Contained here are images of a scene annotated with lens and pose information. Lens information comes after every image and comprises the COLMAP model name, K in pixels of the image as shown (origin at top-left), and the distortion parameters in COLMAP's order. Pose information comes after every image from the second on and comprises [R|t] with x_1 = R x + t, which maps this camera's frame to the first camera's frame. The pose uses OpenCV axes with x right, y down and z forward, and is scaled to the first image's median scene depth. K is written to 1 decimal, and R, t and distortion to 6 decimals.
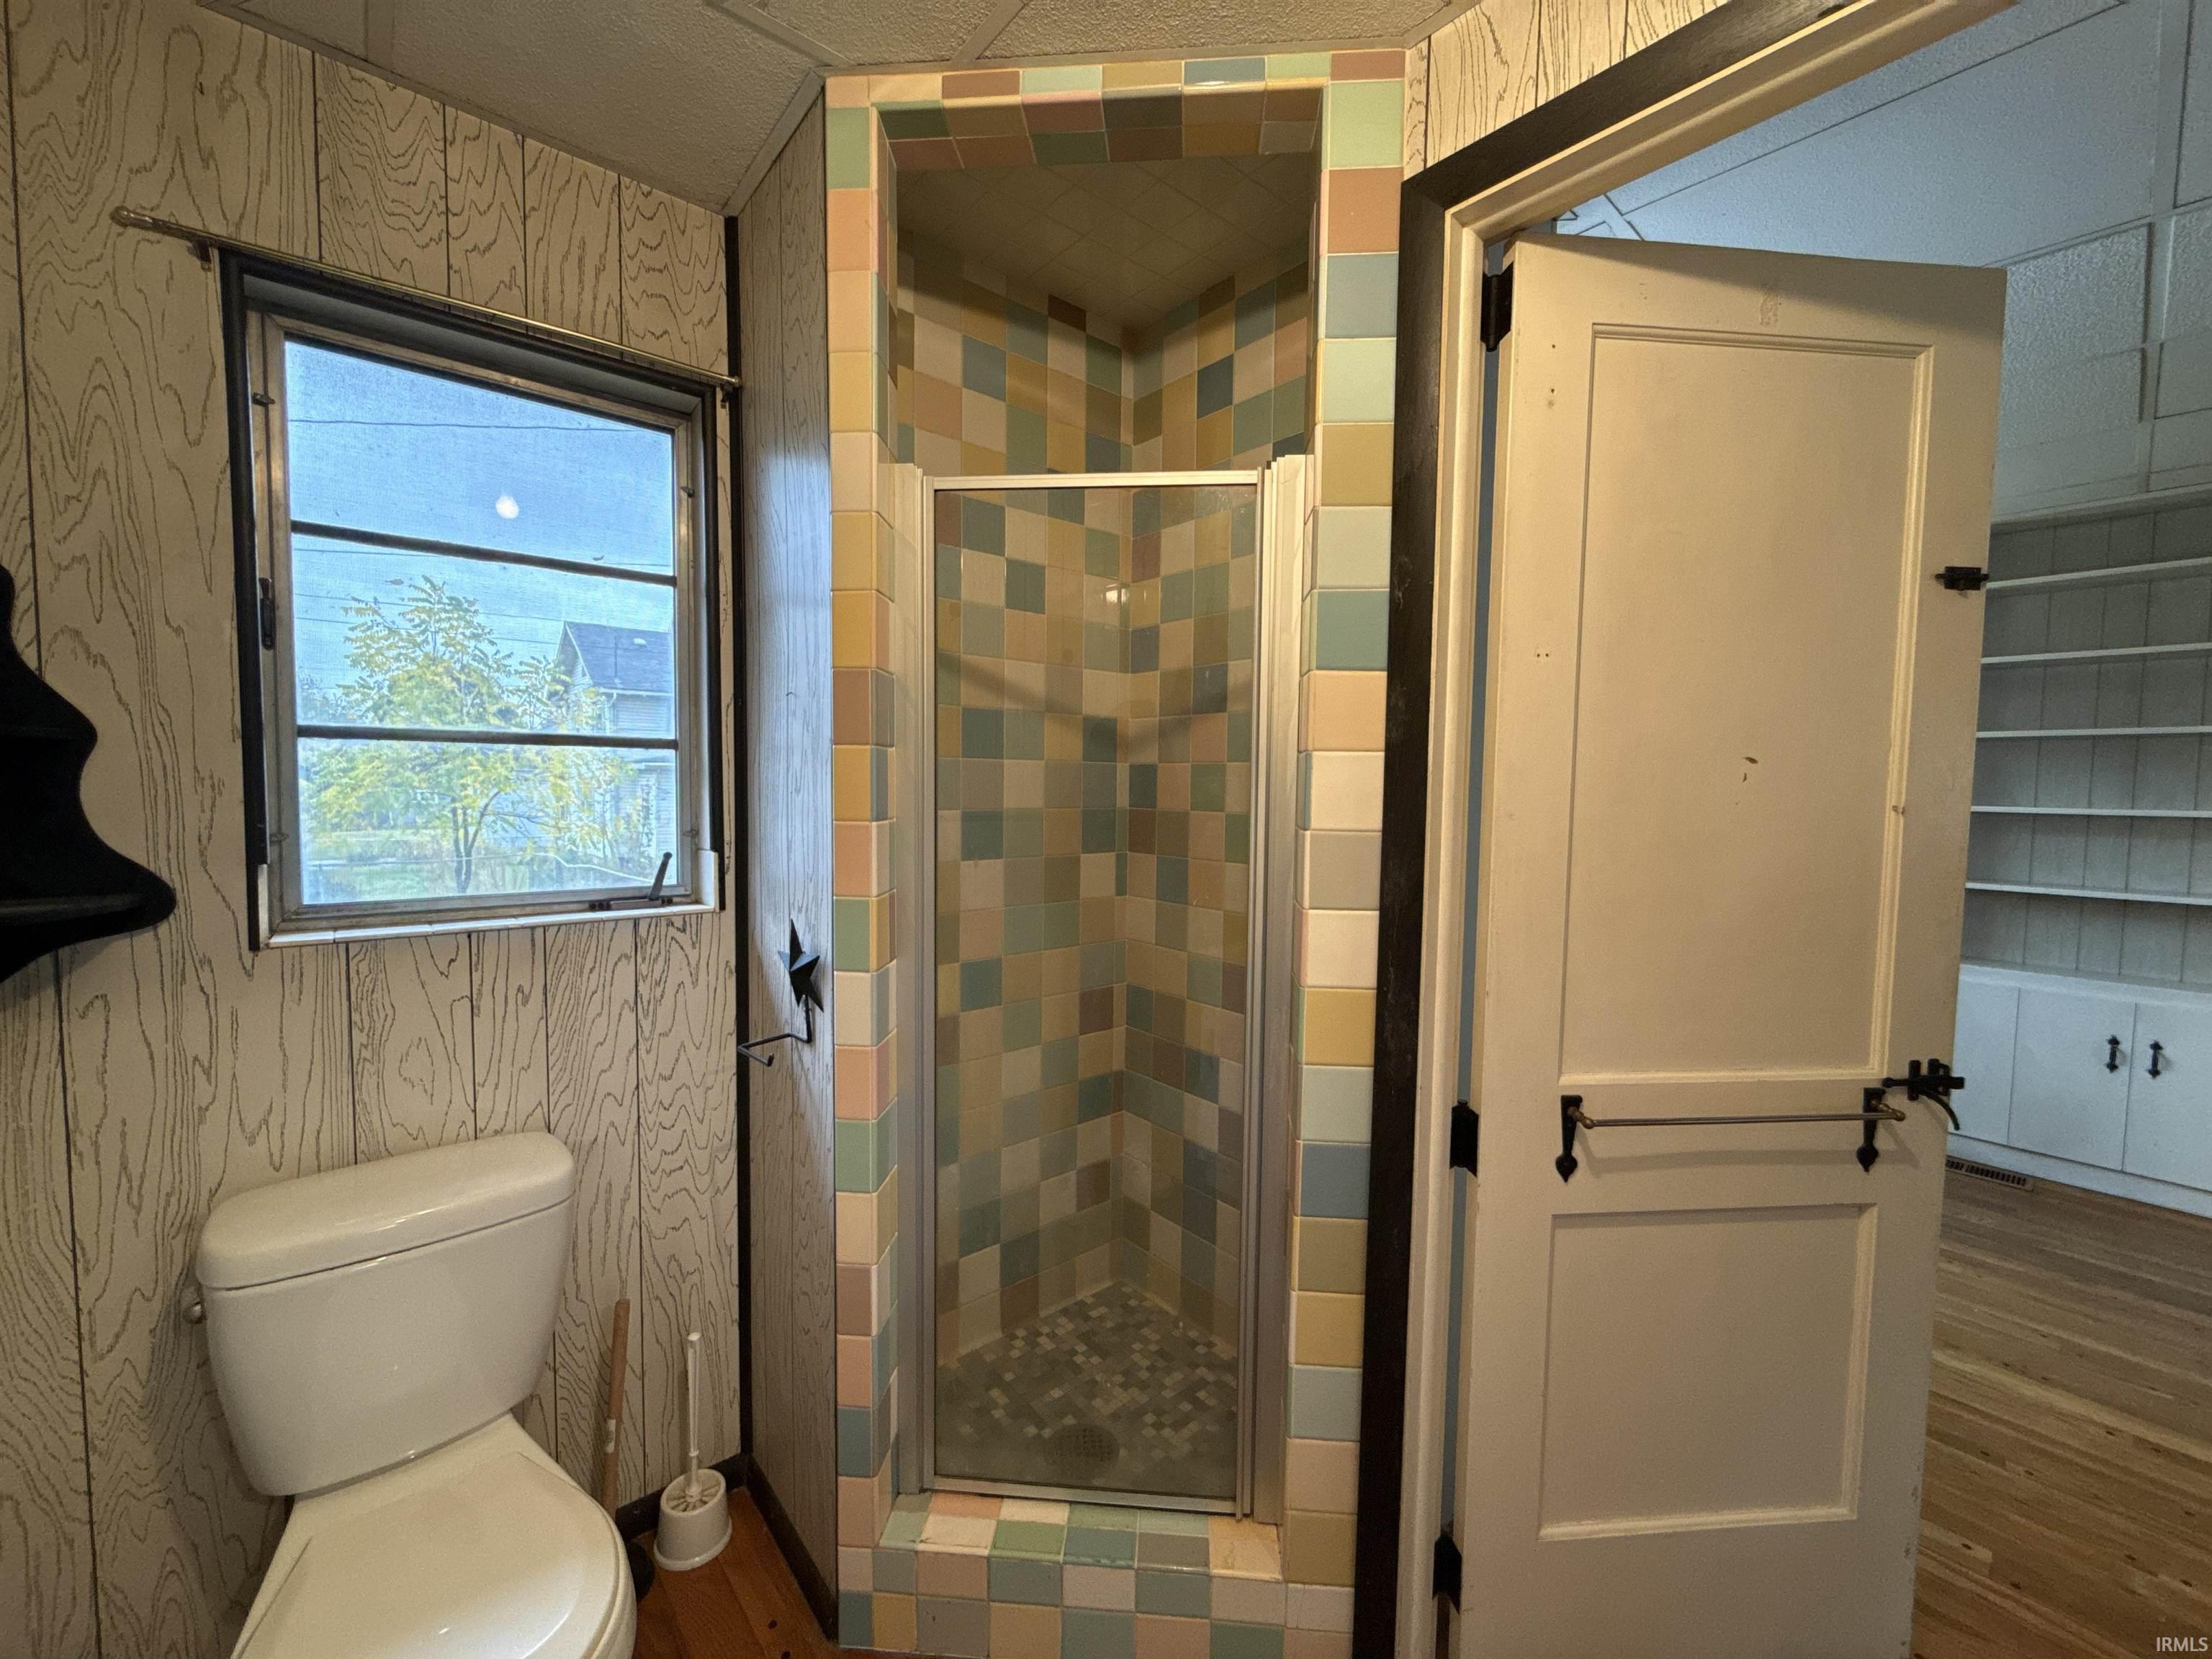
lens RADIAL K [[880.2, 0, 1101.1], [0, 880.2, 825.3], [0, 0, 1]] dist [-0.001261, -0.000003]
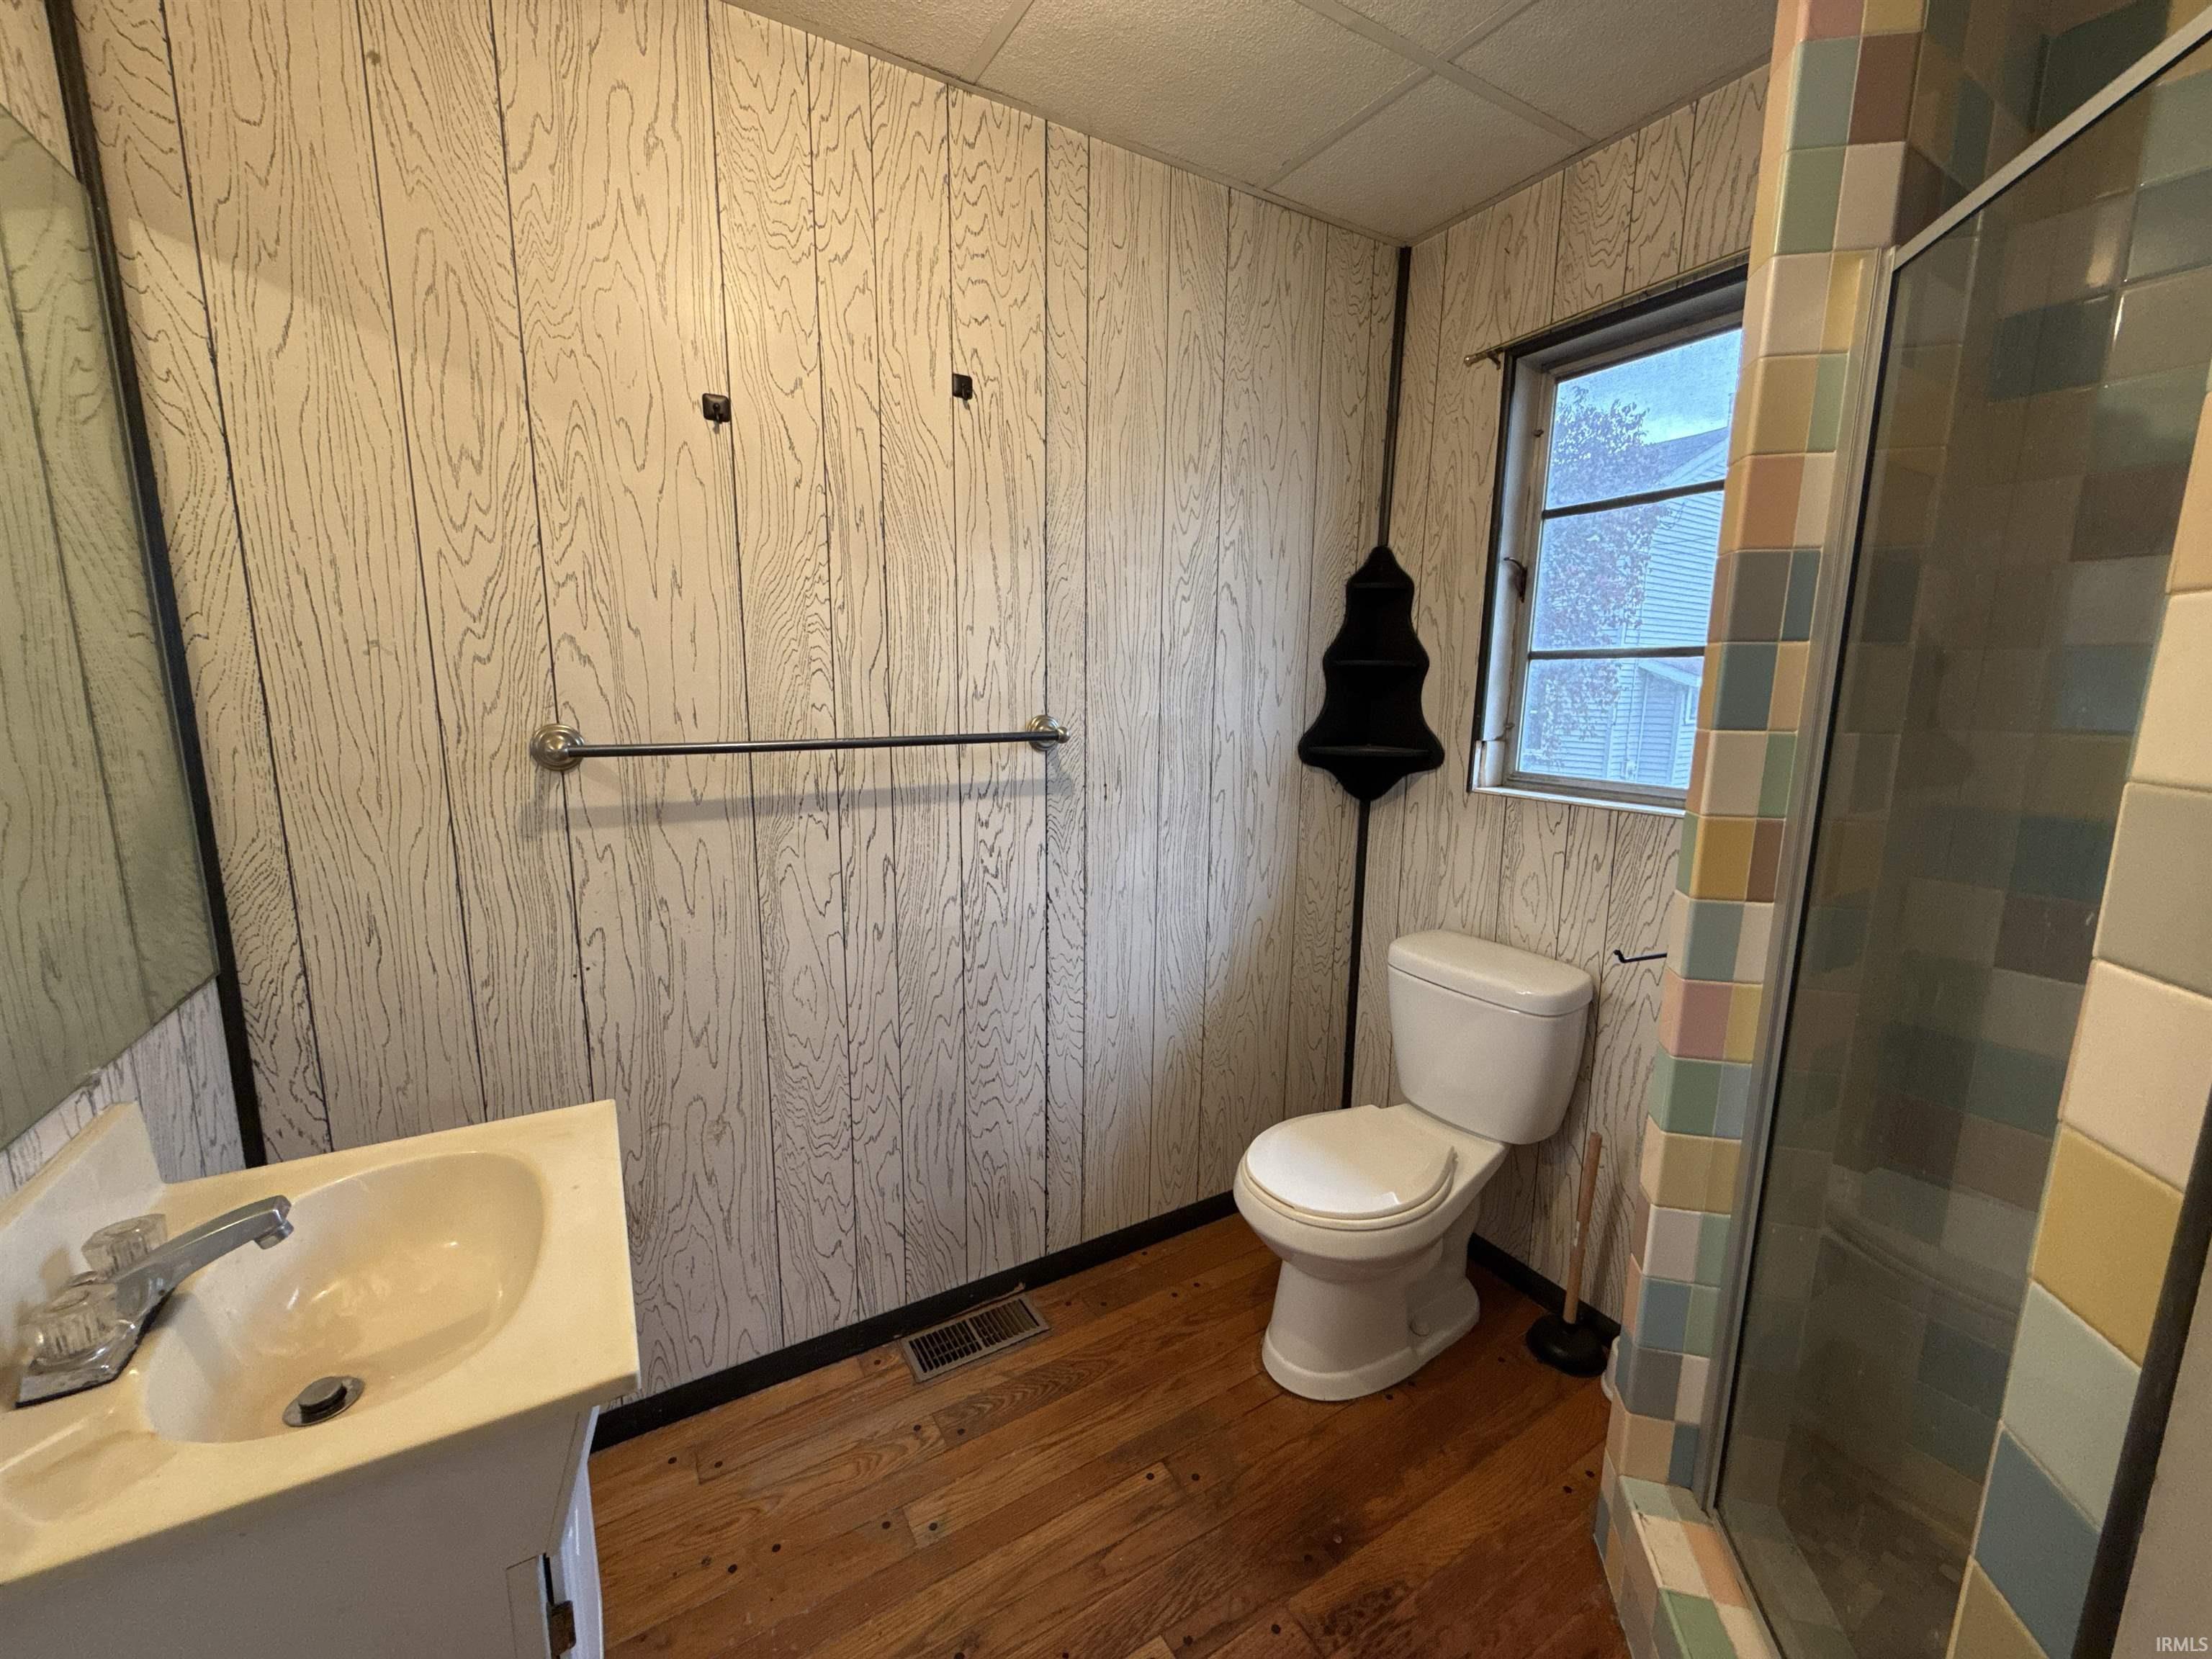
lens RADIAL K [[880.2, 0, 1109.8], [0, 880.2, 832.1], [0, 0, 1]] dist [-0.001261, -0.000003]
pose [[-0.169084, 0.142802, -0.975202, 0.711856], [-0.065822, 0.985603, 0.155738, 0.003124], [0.983401, 0.090523, -0.157250, 0.555014]]
